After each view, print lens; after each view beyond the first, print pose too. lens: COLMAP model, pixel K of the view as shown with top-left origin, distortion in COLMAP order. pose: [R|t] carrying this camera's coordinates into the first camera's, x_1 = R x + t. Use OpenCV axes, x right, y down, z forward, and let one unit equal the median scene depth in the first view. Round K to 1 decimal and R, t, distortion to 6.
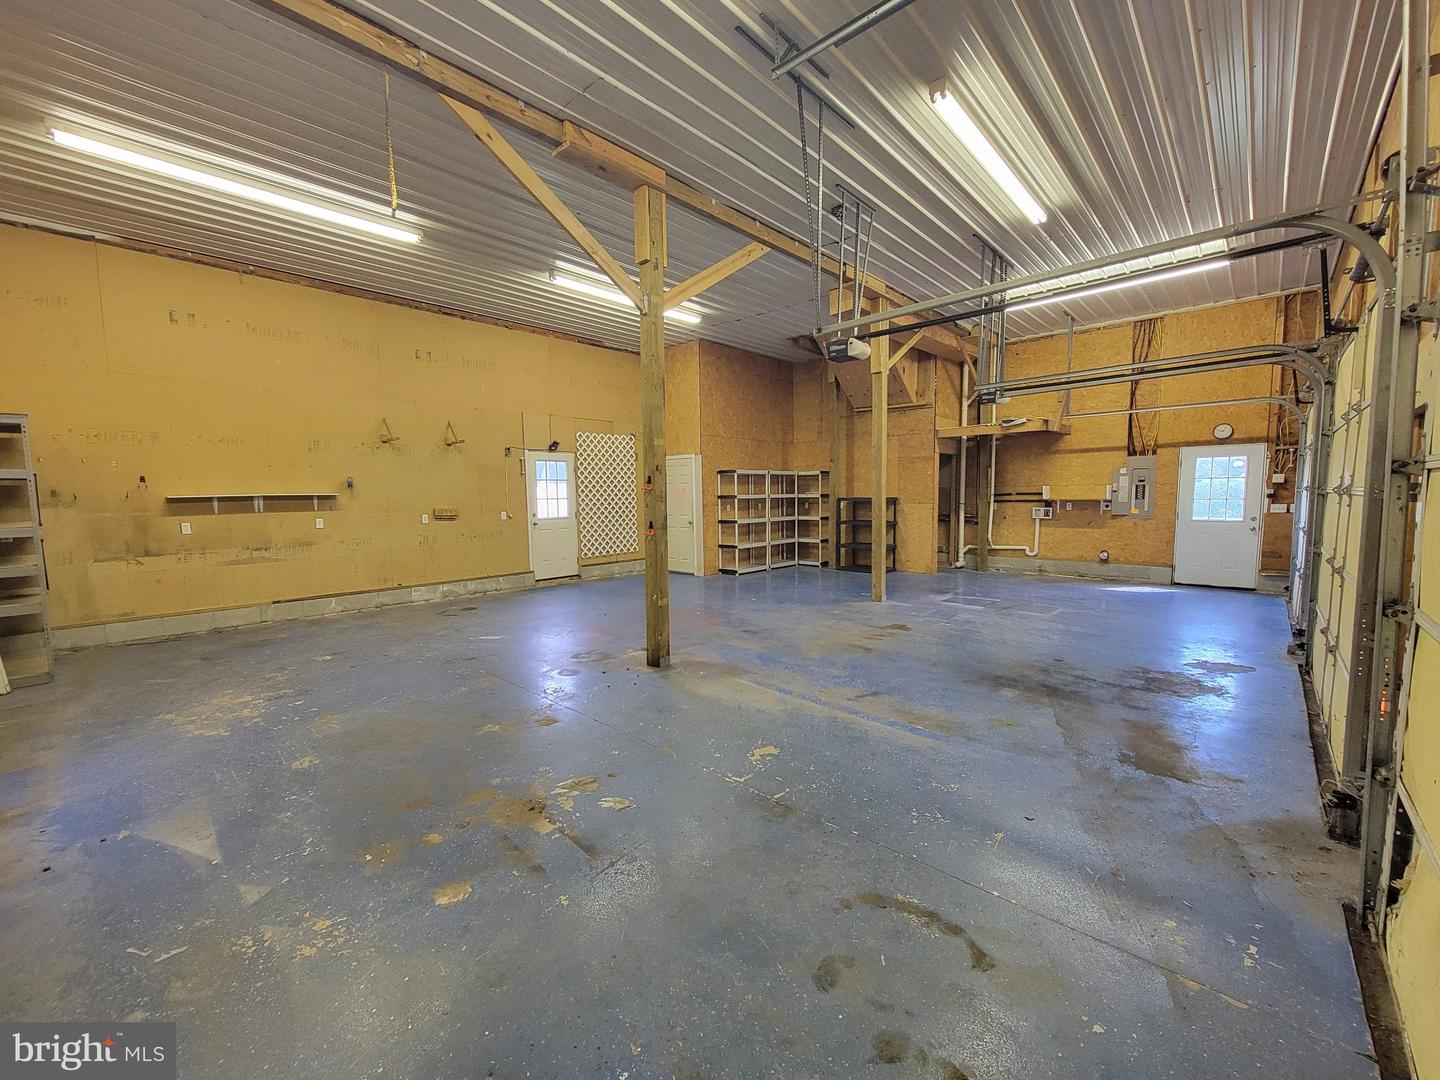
lens RADIAL K [[589.1, 0, 722.4], [0, 589.1, 543.9], [0, 0, 1]] dist [-0.006698, 0.003321]
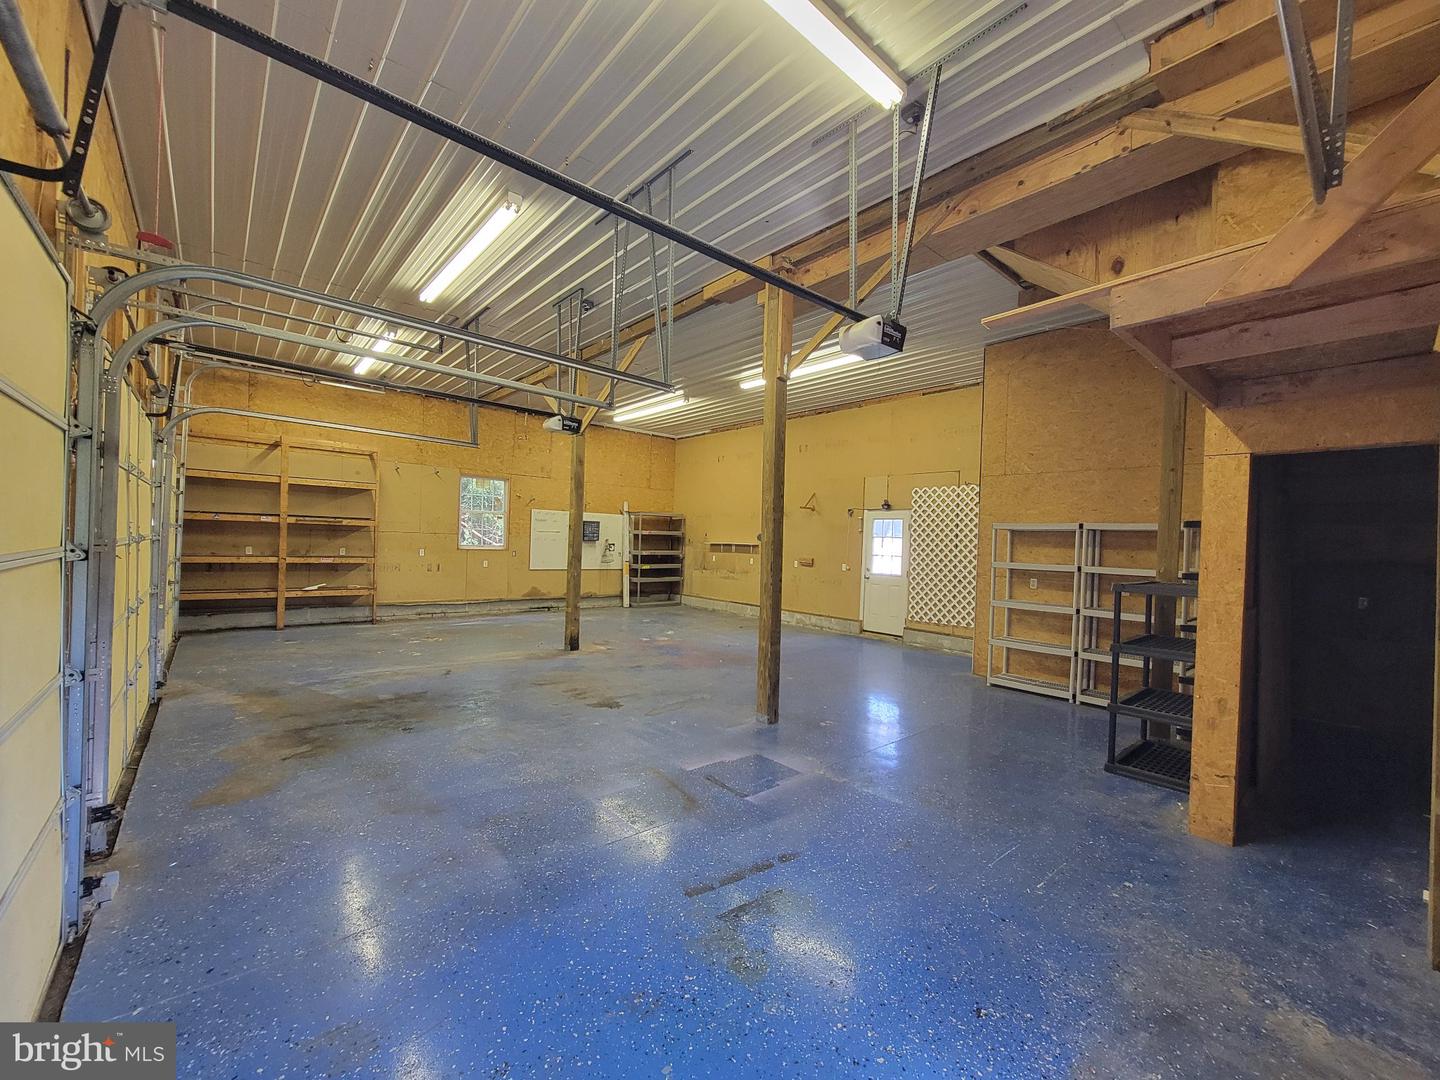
lens RADIAL K [[589.1, 0, 723.9], [0, 589.1, 543.1], [0, 0, 1]] dist [-0.006698, 0.003321]
pose [[-0.117244, 0.013039, -0.993017, 1.223035], [-0.118624, 0.992571, 0.027038, -0.148386], [0.985993, 0.120966, -0.114827, 1.341364]]
